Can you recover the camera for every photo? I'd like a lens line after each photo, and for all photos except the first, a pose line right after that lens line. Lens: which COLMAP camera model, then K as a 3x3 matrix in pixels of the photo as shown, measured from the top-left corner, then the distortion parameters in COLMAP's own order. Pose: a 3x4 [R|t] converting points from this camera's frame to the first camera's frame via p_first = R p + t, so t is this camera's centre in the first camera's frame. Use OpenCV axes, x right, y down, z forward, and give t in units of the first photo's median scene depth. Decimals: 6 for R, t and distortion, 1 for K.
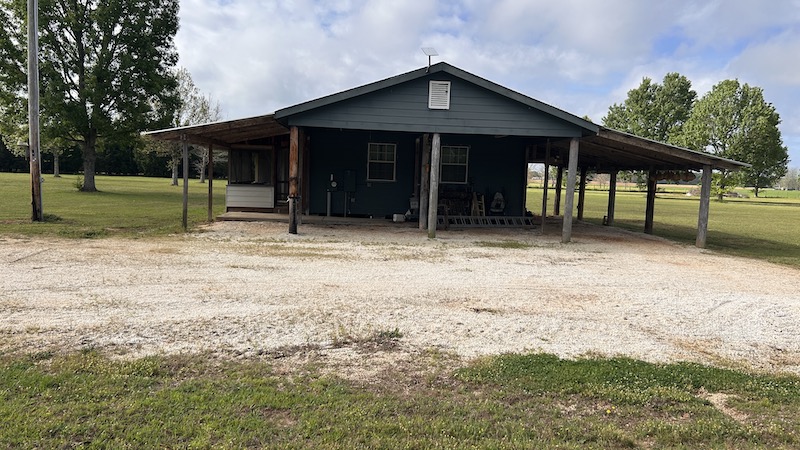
lens RADIAL K [[591.0, 0, 400.0], [0, 591.0, 225.0], [0, 0, 1]] dist [-0.007472, -0.002366]
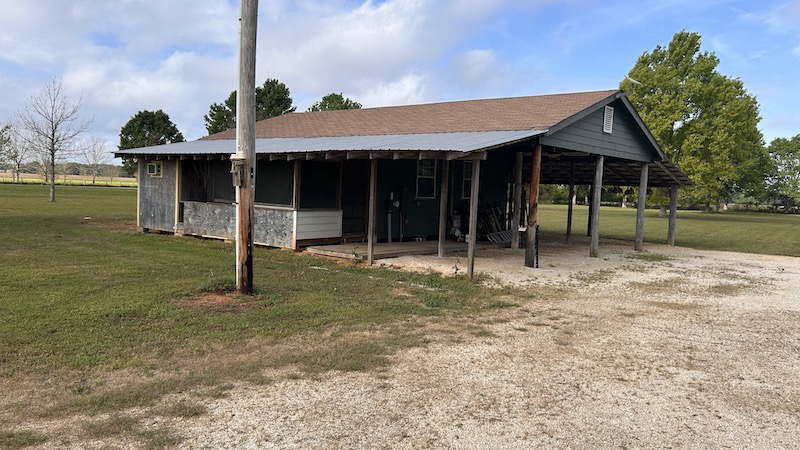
lens RADIAL K [[591.0, 0, 400.0], [0, 591.0, 225.0], [0, 0, 1]] dist [-0.007472, -0.002366]
pose [[0.699264, -0.056971, 0.712590, -0.715093], [0.051224, 0.998250, 0.029543, -0.063741], [-0.713026, 0.015843, 0.700958, 0.403365]]
